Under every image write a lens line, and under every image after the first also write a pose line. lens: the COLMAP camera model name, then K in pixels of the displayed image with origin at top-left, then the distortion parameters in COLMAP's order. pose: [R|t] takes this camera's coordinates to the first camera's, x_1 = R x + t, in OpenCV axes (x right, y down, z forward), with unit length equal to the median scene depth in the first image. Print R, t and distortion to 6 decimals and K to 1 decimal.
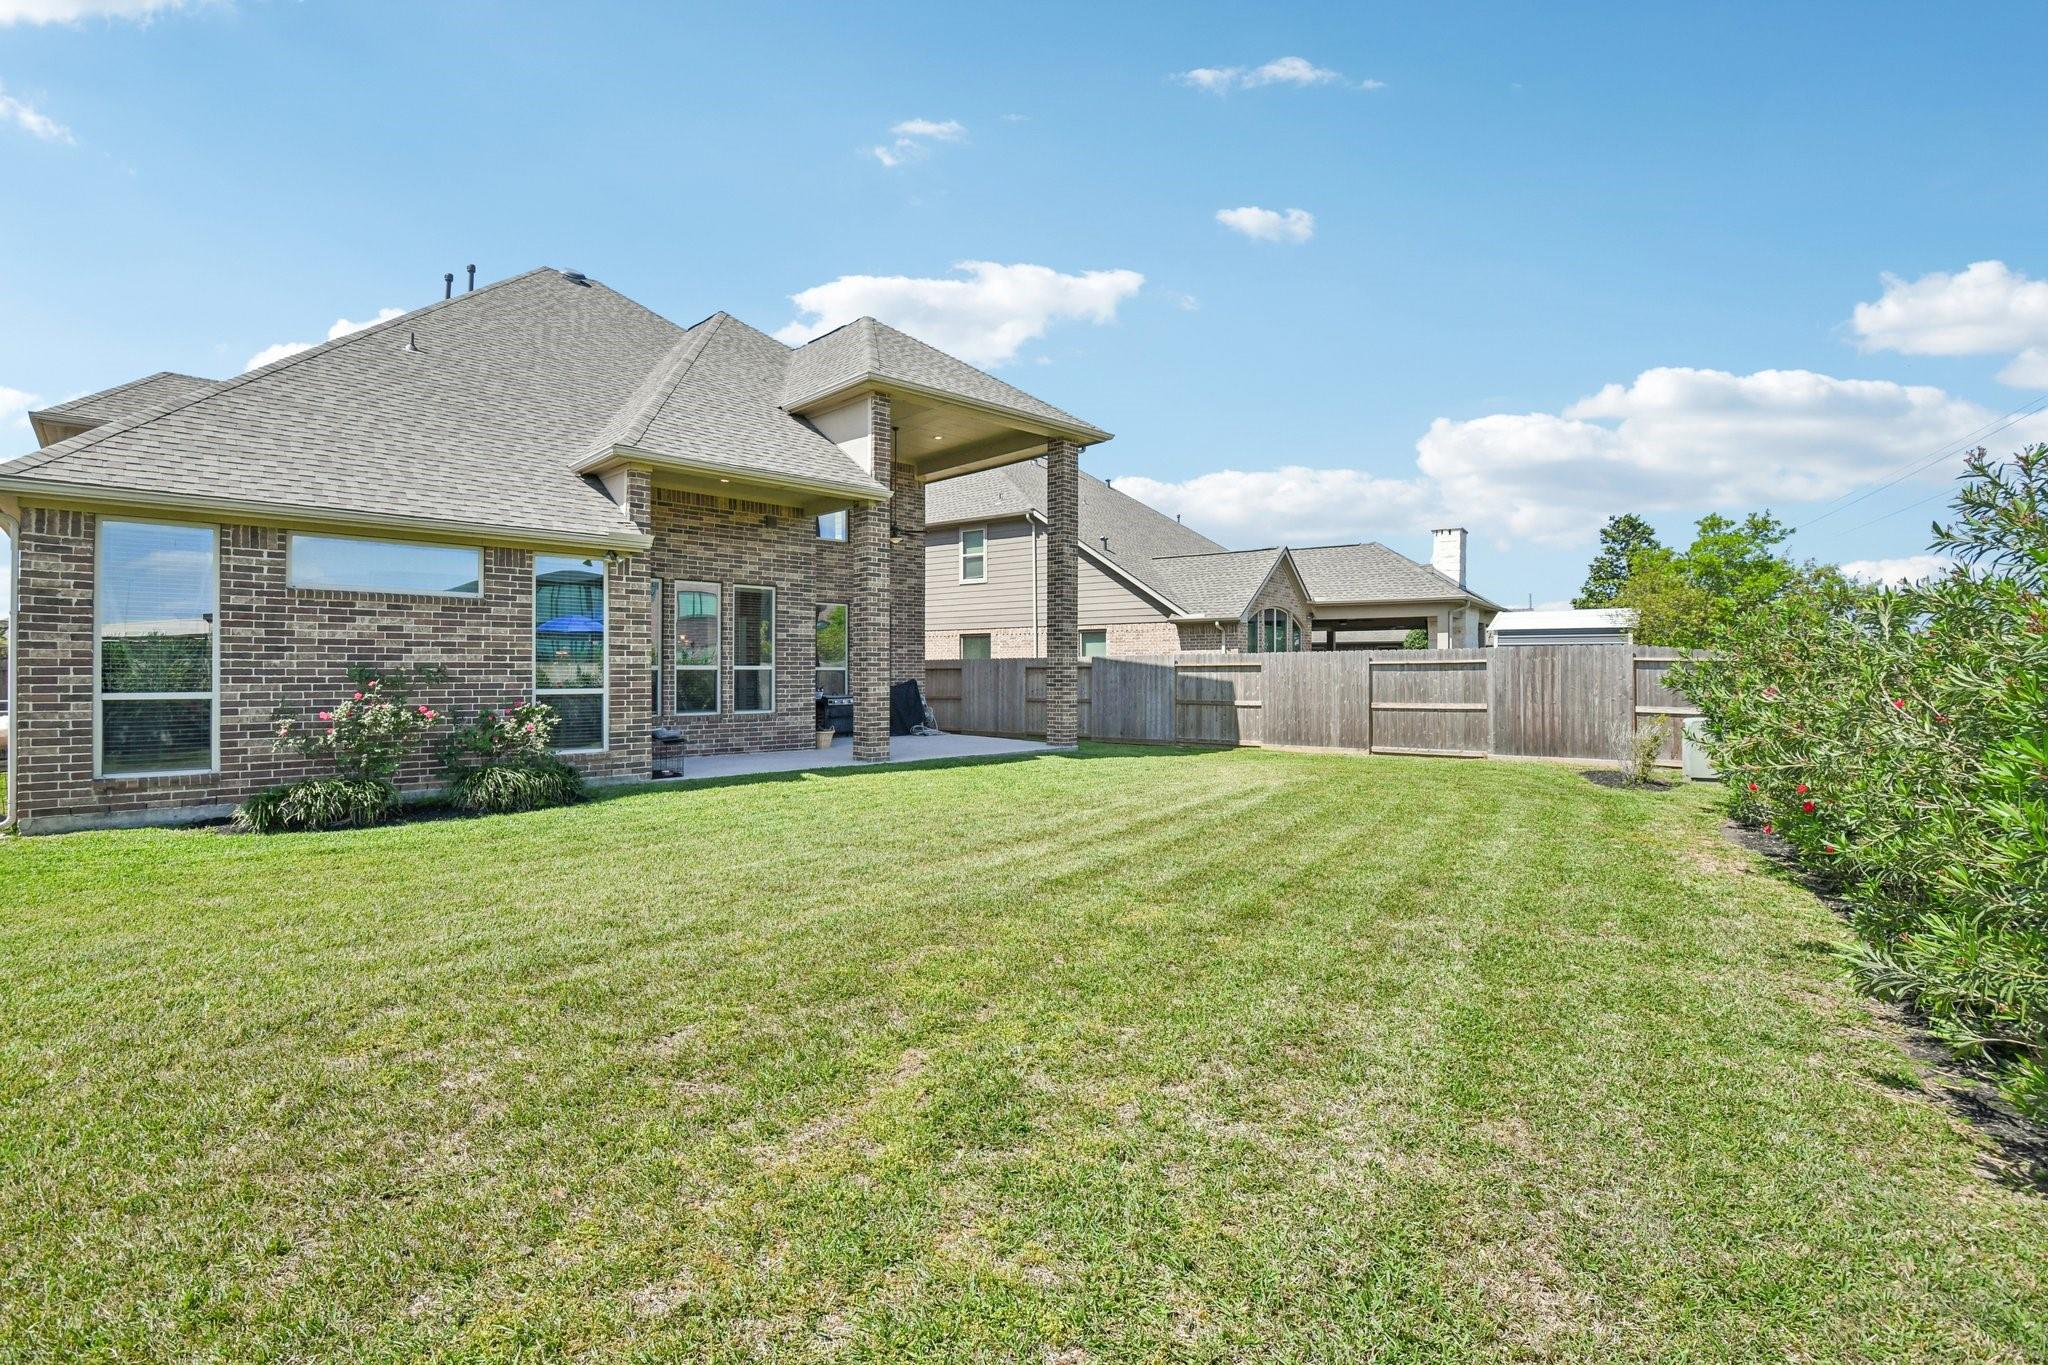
lens RADIAL K [[918.4, 0, 980.0], [0, 918.4, 675.4], [0, 0, 1]] dist [-0.016167, -0.000315]
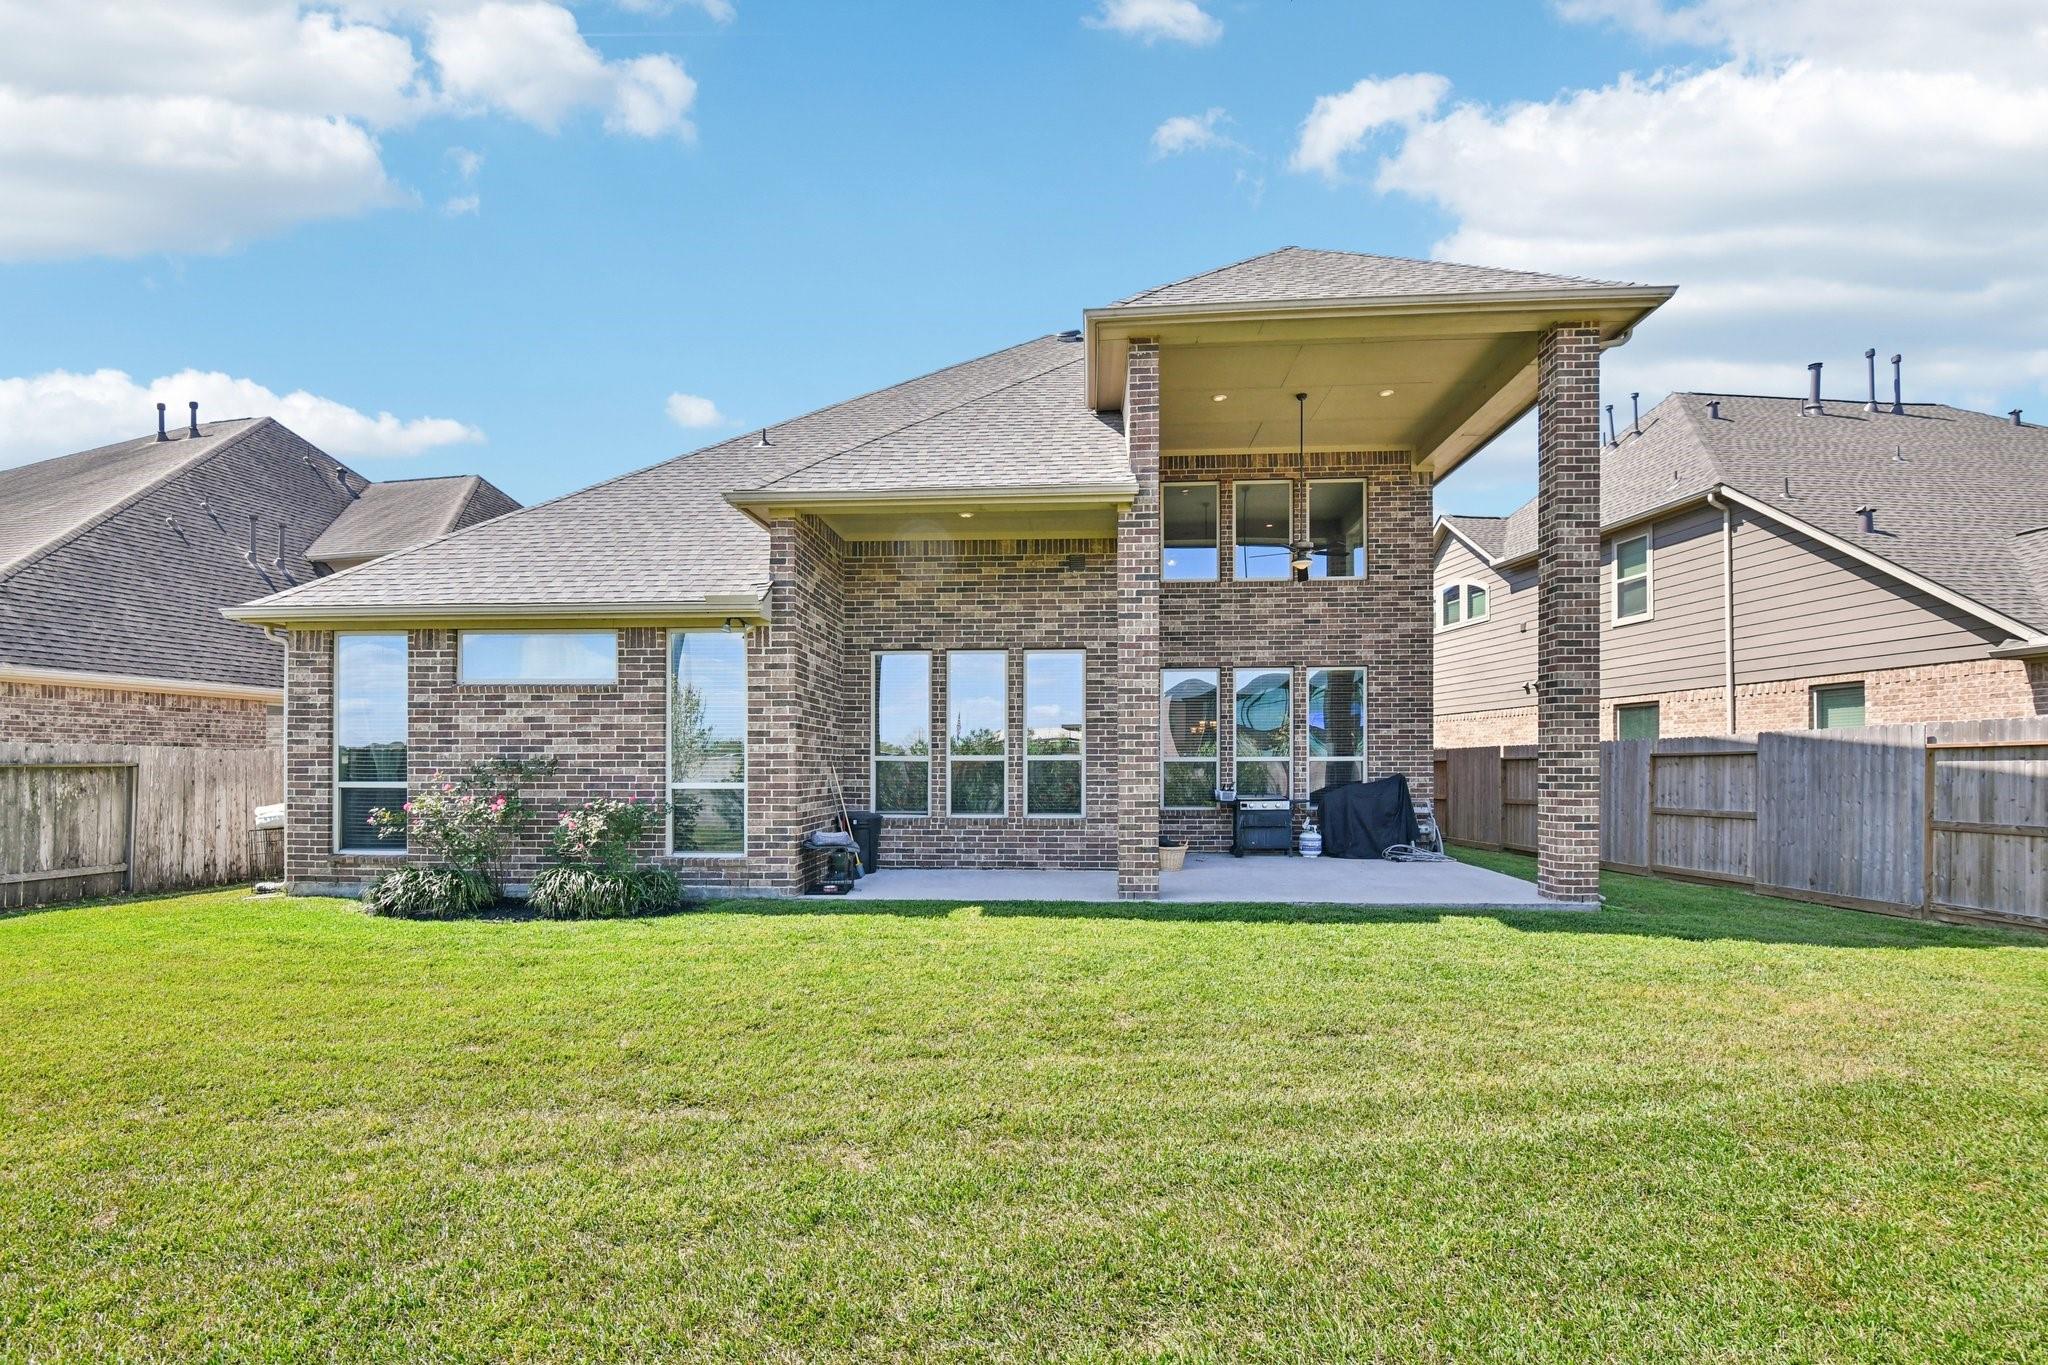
lens RADIAL K [[953.7, 0, 1013.4], [0, 953.7, 765.2], [0, 0, 1]] dist [-0.011352, -0.000447]
pose [[0.693944, -0.001925, -0.720026, 0.391782], [-0.001092, 0.999992, -0.003726, 0.001165], [0.720028, 0.003372, 0.693937, 0.561841]]
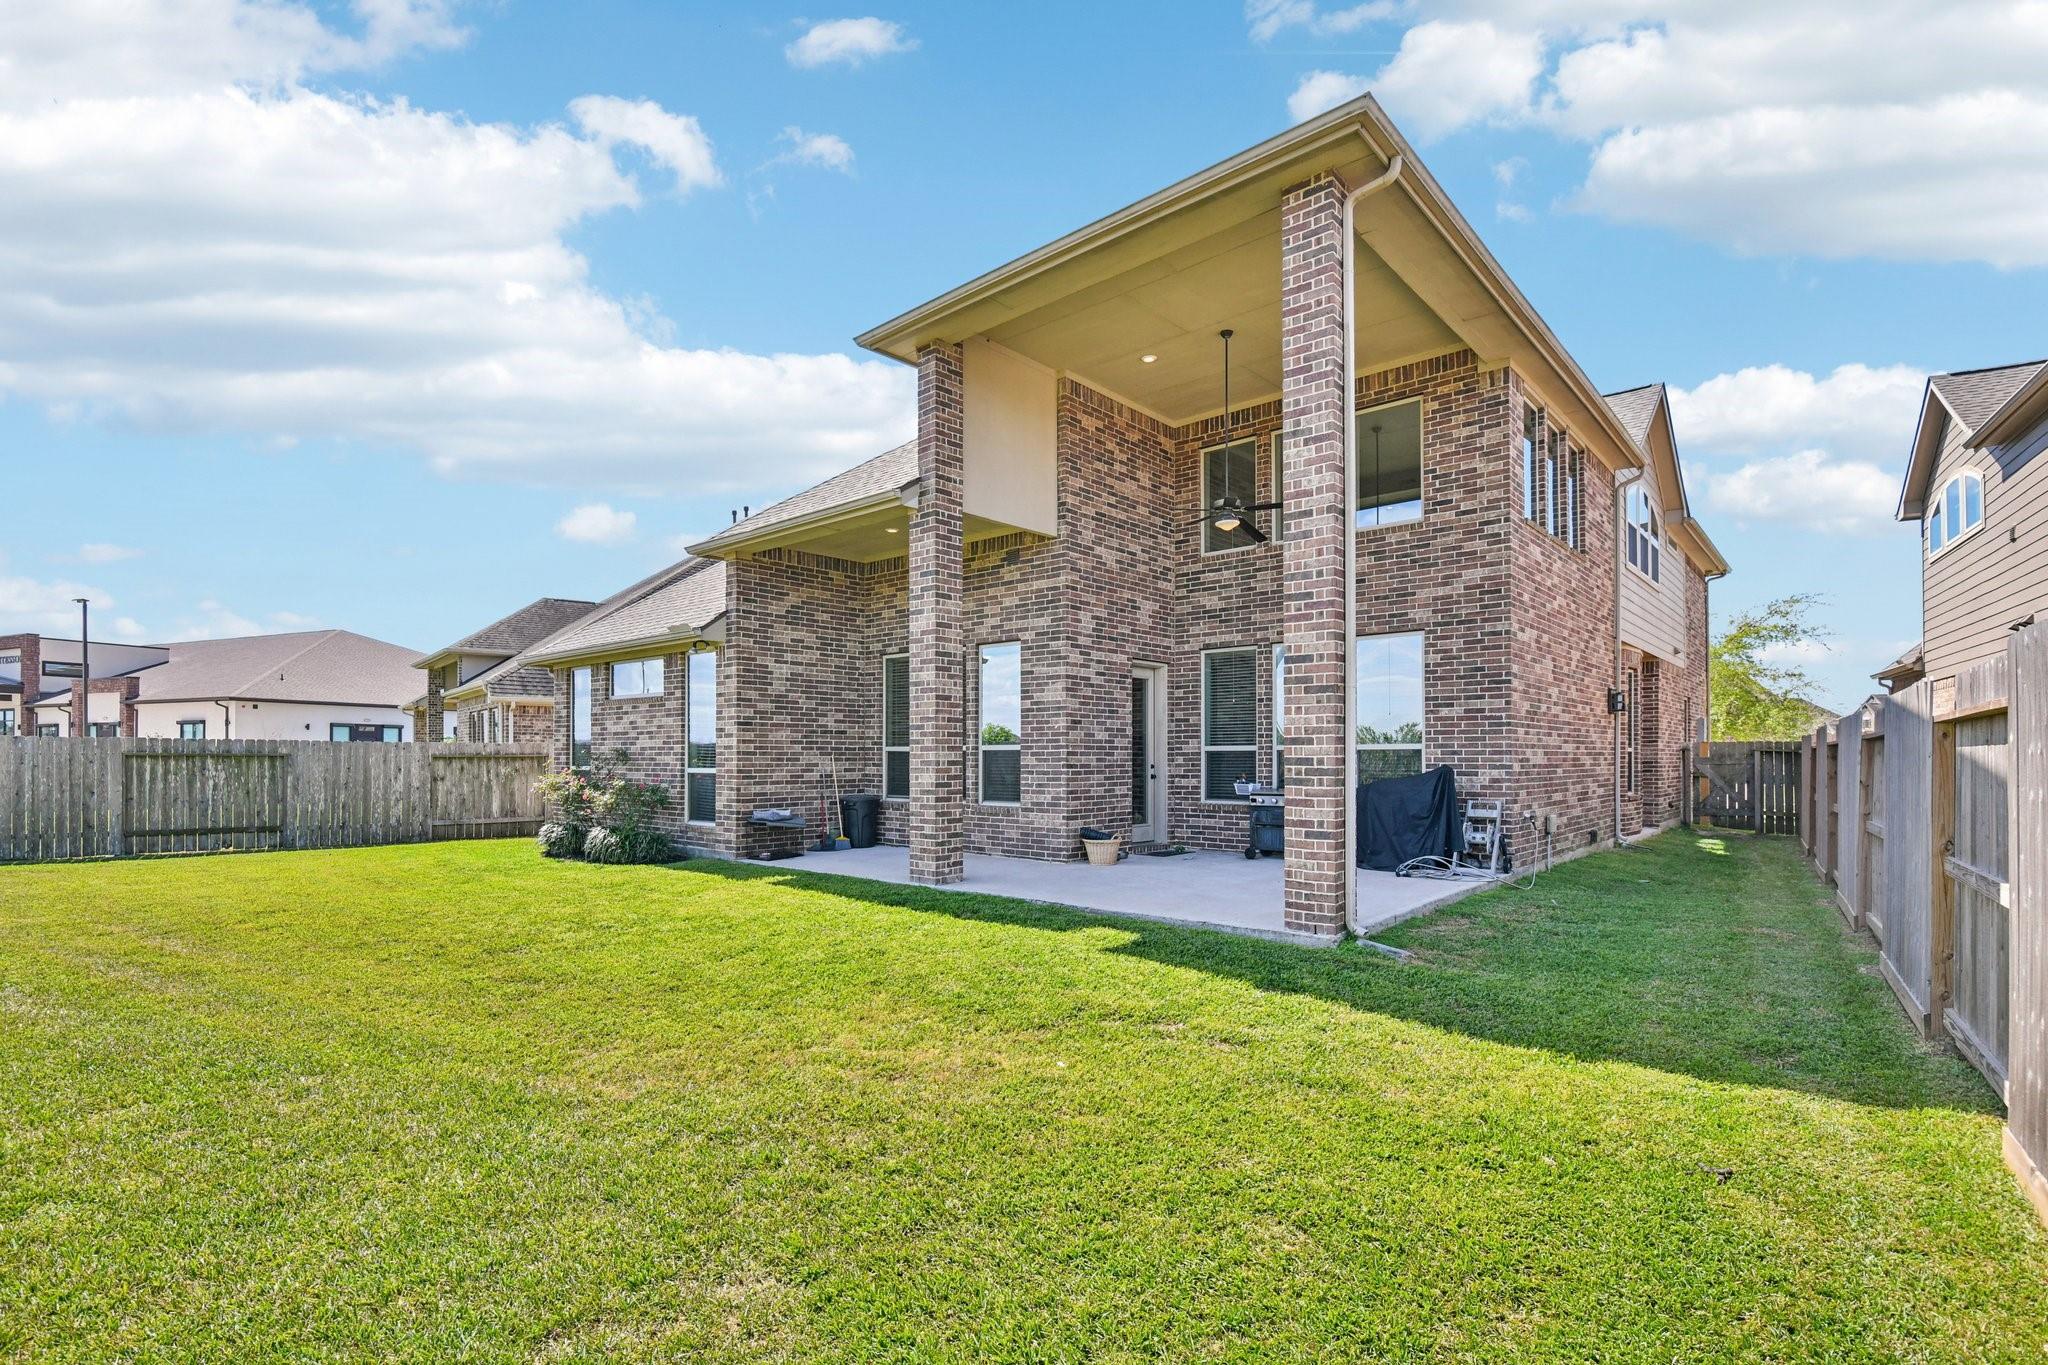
lens RADIAL K [[945.5, 0, 1016.9], [0, 945.5, 745.2], [0, 0, 1]] dist [-0.000833, -0.000389]
pose [[0.119059, -0.012316, -0.992811, 0.733830], [-0.002047, 0.999918, -0.012649, -0.000207], [0.992885, 0.003539, 0.119024, 1.205112]]
